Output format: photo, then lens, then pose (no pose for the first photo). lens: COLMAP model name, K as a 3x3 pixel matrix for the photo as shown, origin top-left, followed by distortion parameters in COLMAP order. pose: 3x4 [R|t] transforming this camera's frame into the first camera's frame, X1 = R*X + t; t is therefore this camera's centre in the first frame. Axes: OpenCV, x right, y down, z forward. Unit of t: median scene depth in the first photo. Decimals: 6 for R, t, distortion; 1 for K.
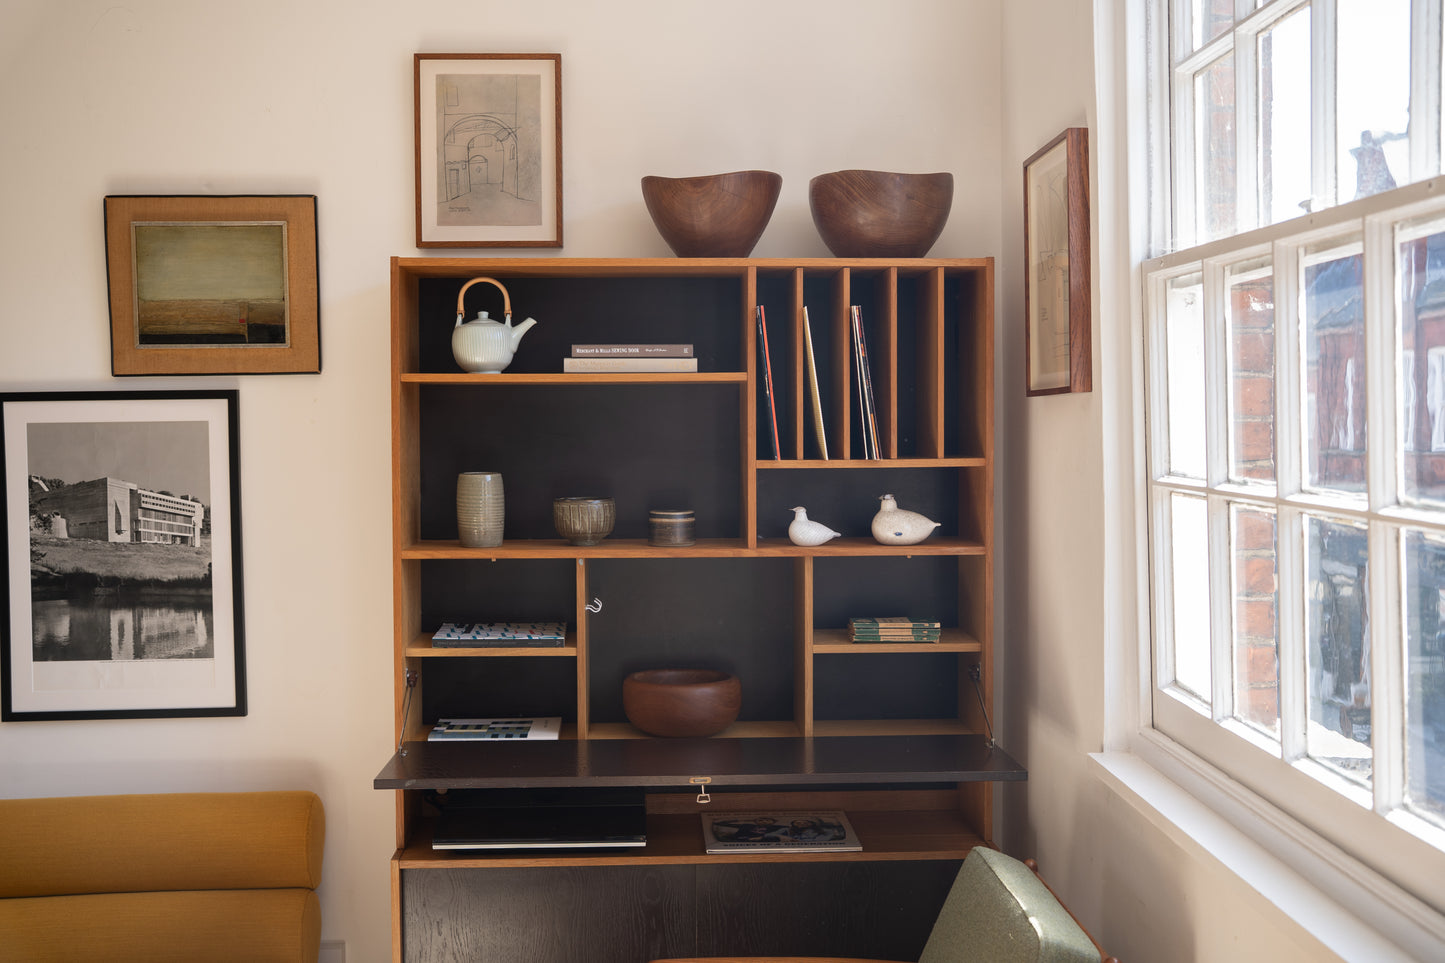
lens RADIAL K [[1593.2, 0, 748.9], [0, 1593.2, 486.4], [0, 0, 1]] dist [-0.003389, 0.069238]
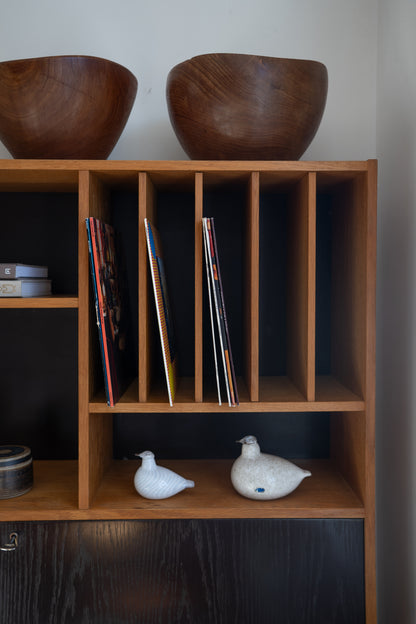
lens RADIAL K [[601.7, 0, 227.5], [0, 601.7, 298.4], [0, 0, 1]] dist [0.051914, 0.009303]
pose [[0.999283, 0.006251, -0.037341, 0.087968], [-0.006666, 0.999917, -0.011001, -0.067632], [0.037269, 0.011242, 0.999242, 0.680585]]
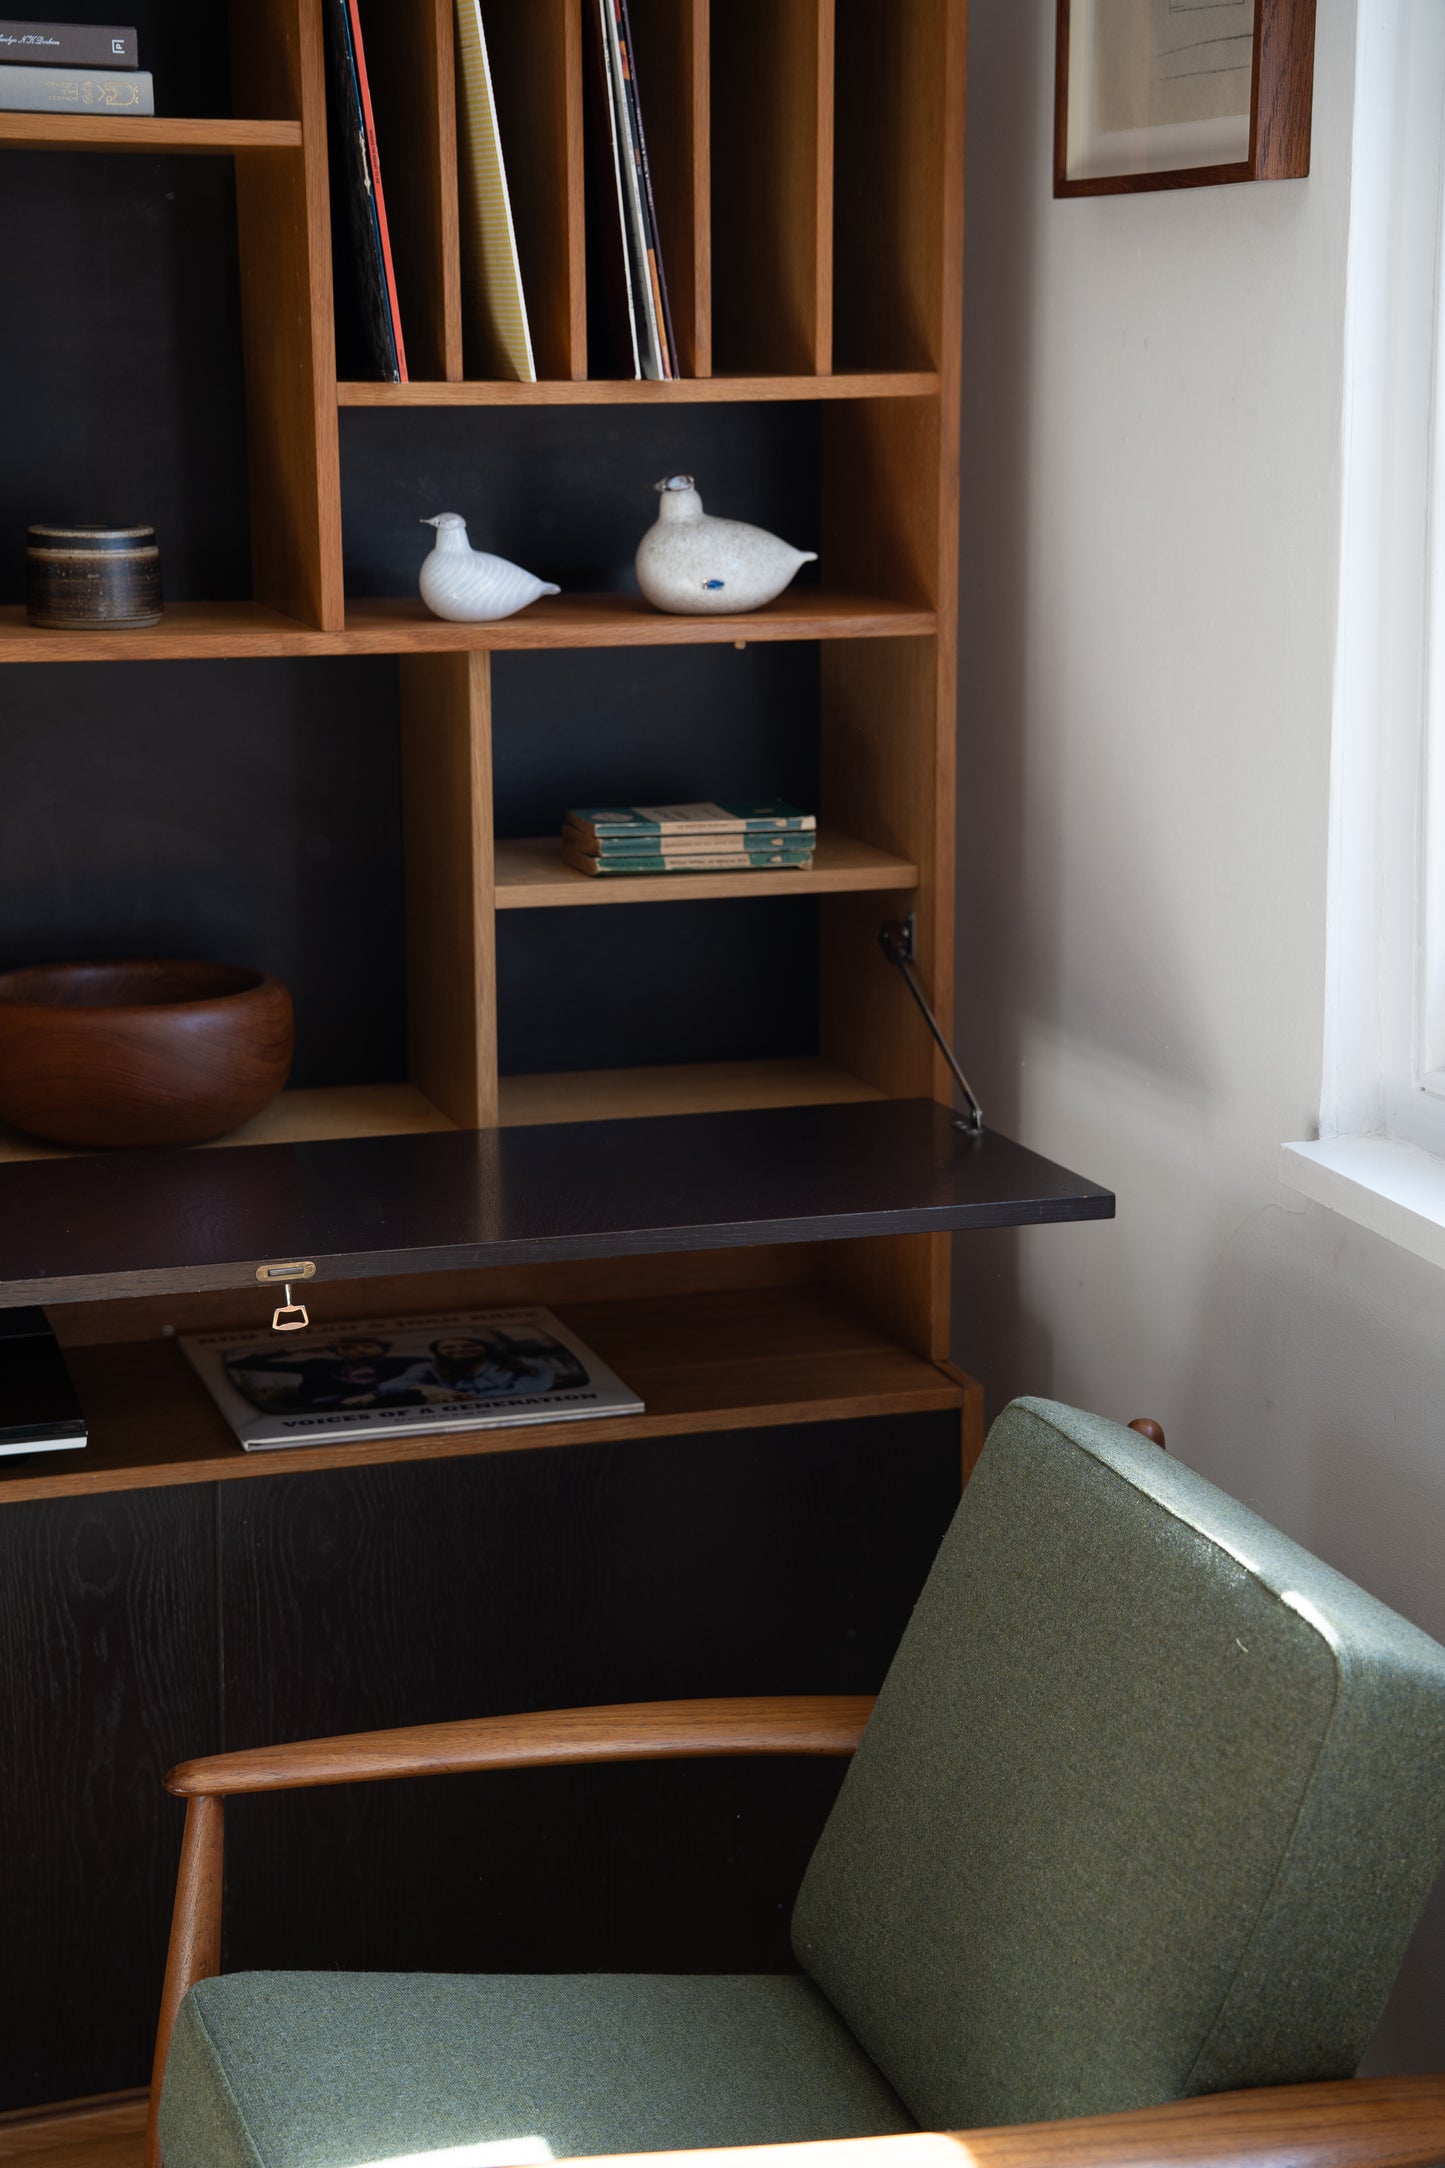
lens RADIAL K [[3719.9, 0, 705.4], [0, 3719.9, 1071.4], [0, 0, 1]] dist [0.244481, 0.955461]
pose [[0.970893, -0.050300, 0.234173, -0.120671], [0.010962, 0.986007, 0.166342, -0.003426], [-0.239263, -0.158933, 0.957859, 0.138713]]
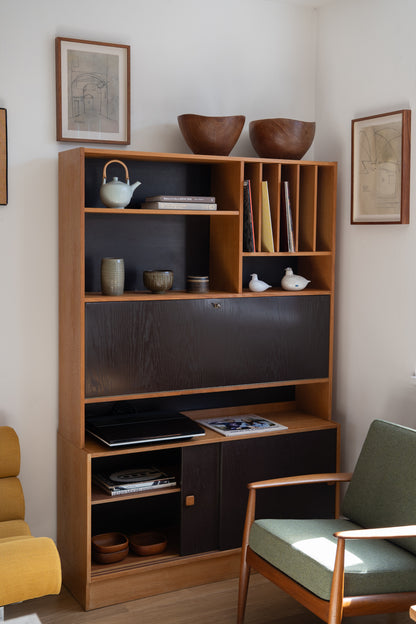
lens RADIAL K [[832.3, 0, 210.0], [0, 832.3, 296.8], [0, 0, 1]] dist [0.110052, 0.037385]
pose [[0.909446, -0.019419, 0.415368, -0.498649], [0.002953, 0.999185, 0.040248, -0.001920], [-0.415811, -0.035376, 0.908763, -0.003084]]
